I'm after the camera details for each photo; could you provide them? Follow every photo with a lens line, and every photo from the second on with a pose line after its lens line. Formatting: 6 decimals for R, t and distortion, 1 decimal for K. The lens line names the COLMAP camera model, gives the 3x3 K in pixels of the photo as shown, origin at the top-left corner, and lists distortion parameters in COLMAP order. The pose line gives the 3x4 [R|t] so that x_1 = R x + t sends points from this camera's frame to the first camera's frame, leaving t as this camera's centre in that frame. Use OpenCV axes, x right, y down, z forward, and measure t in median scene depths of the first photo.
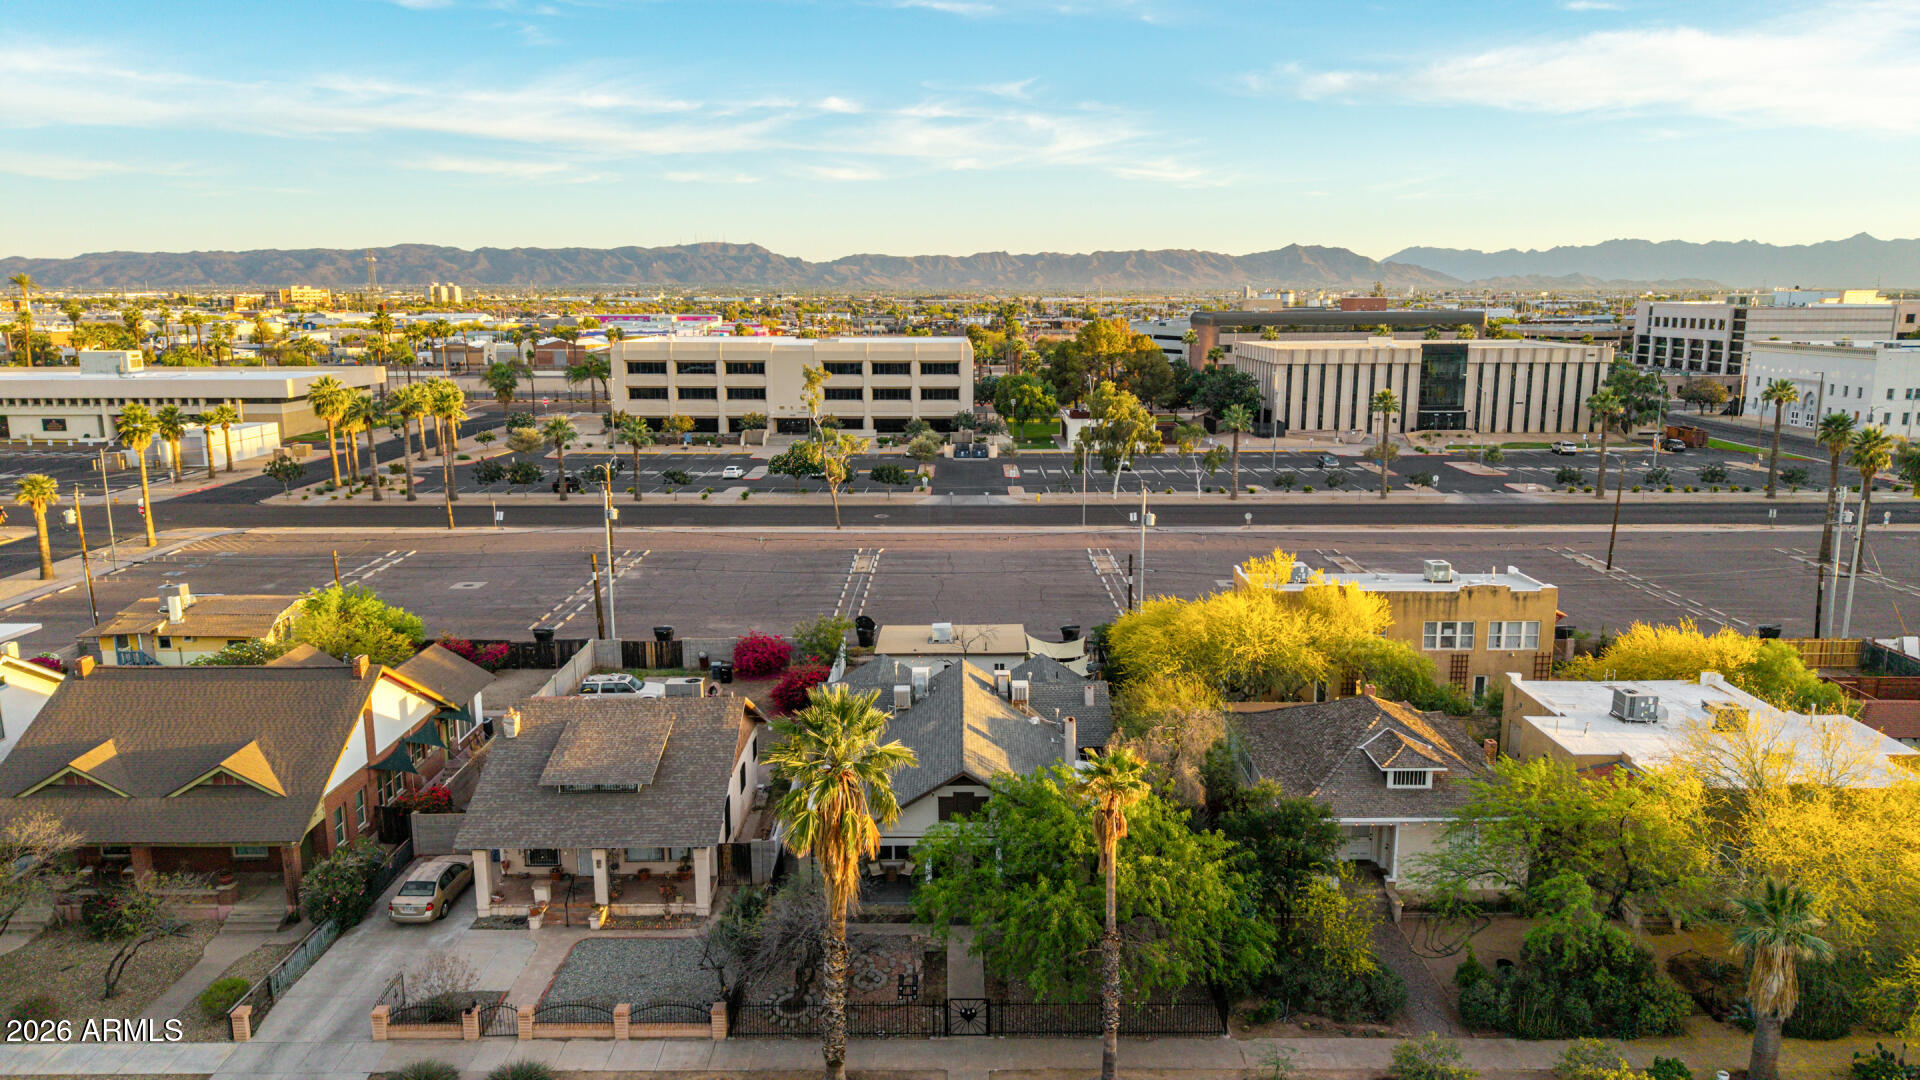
lens RADIAL K [[1284.3, 0, 972.0], [0, 1284.3, 575.9], [0, 0, 1]] dist [0.051260, -0.064107]
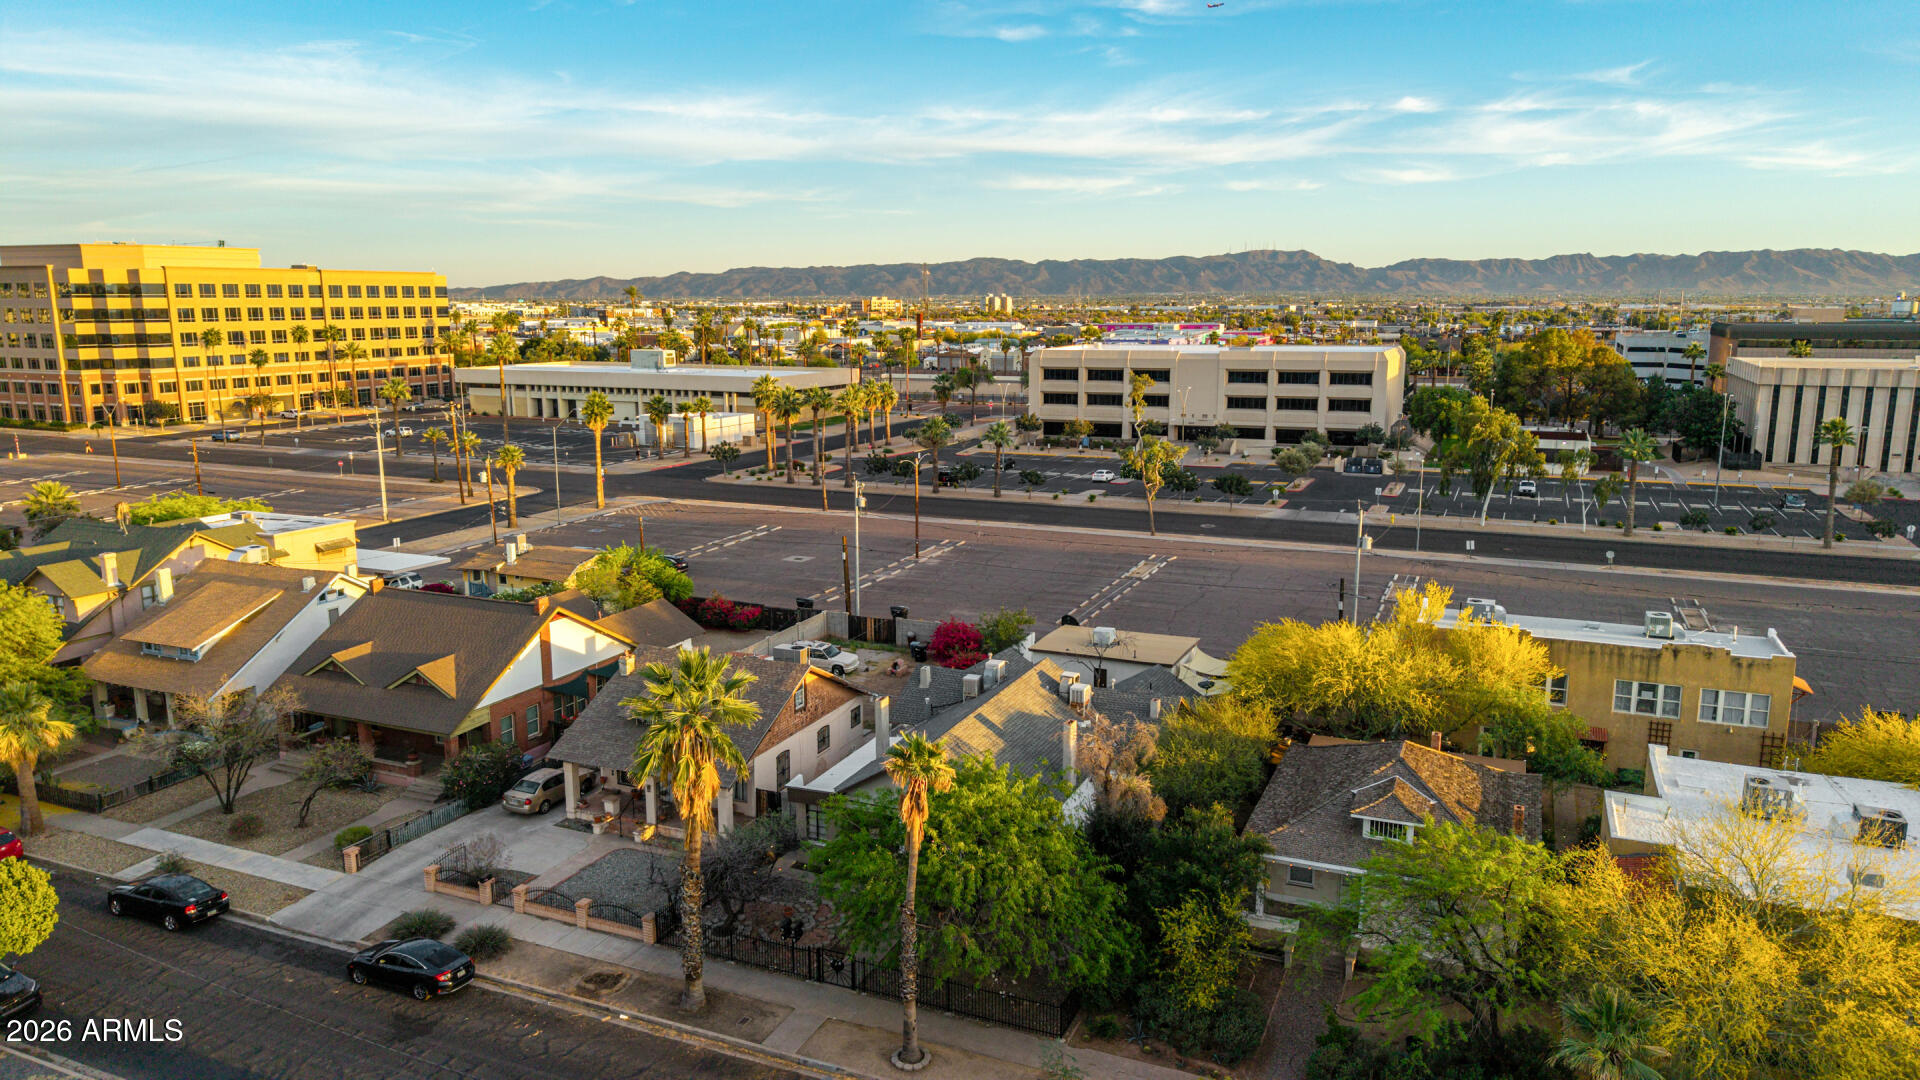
lens RADIAL K [[1287.8, 0, 958.6], [0, 1287.8, 548.9], [0, 0, 1]] dist [0.062333, -0.085456]
pose [[0.914846, 0.076783, -0.396436, 0.253424], [-0.087302, 0.996145, -0.008529, -0.005677], [0.394253, 0.042412, 0.918023, 0.010513]]
